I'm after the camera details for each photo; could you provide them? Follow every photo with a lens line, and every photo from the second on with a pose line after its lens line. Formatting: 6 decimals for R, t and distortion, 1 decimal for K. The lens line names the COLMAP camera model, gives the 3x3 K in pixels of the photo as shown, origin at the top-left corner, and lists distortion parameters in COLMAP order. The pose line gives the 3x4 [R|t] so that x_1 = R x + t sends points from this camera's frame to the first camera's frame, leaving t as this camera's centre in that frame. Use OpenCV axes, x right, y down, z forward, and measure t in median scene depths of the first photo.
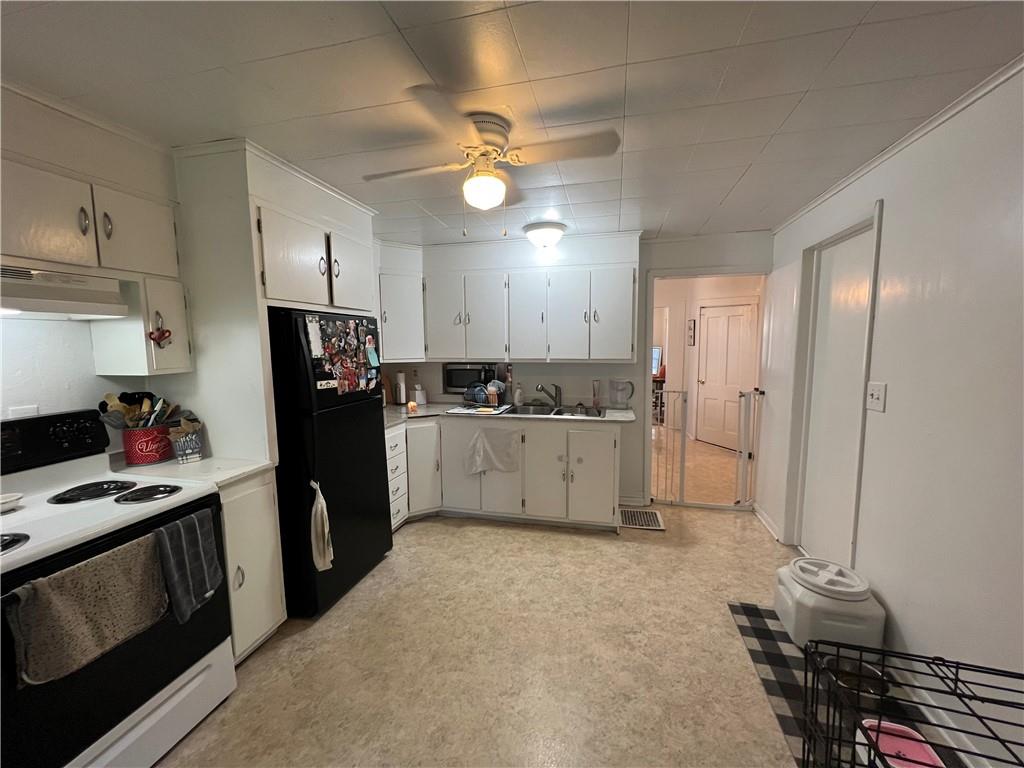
lens RADIAL K [[409.1, 0, 511.2], [0, 409.1, 384.3], [0, 0, 1]] dist [-0.001419, 0.000747]
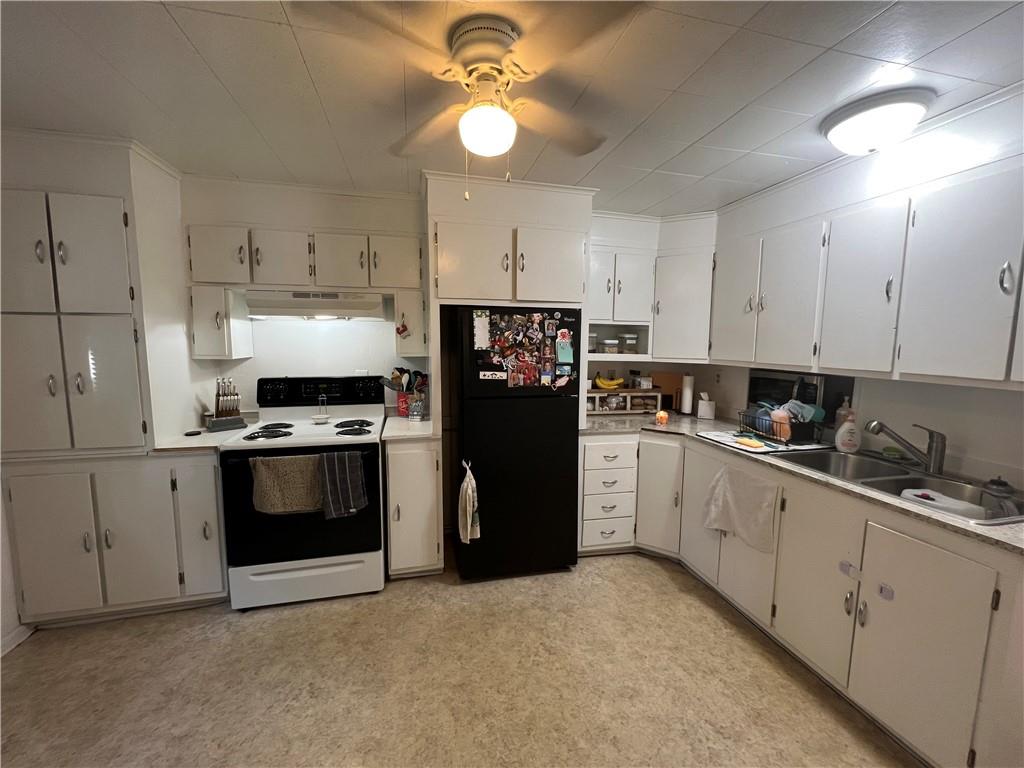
lens RADIAL K [[409.1, 0, 511.2], [0, 409.1, 384.3], [0, 0, 1]] dist [-0.001419, 0.000747]
pose [[0.462391, 0.105744, -0.880348, 0.469292], [-0.102519, 0.992580, 0.065378, -0.047581], [0.880730, 0.060022, 0.469801, 0.510640]]
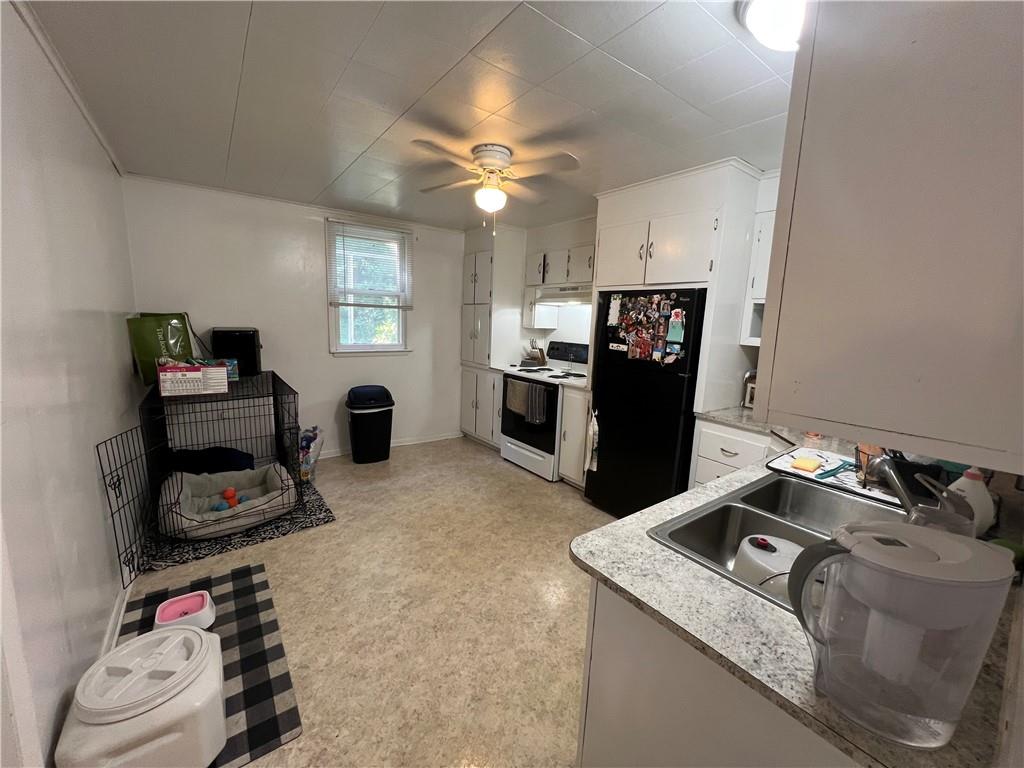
lens RADIAL K [[409.1, 0, 511.2], [0, 409.1, 384.3], [0, 0, 1]] dist [-0.001419, 0.000747]
pose [[-0.635296, 0.108049, -0.764673, 0.722348], [-0.112840, 0.966550, 0.230322, -0.137137], [0.763981, 0.232608, -0.601853, 1.447286]]
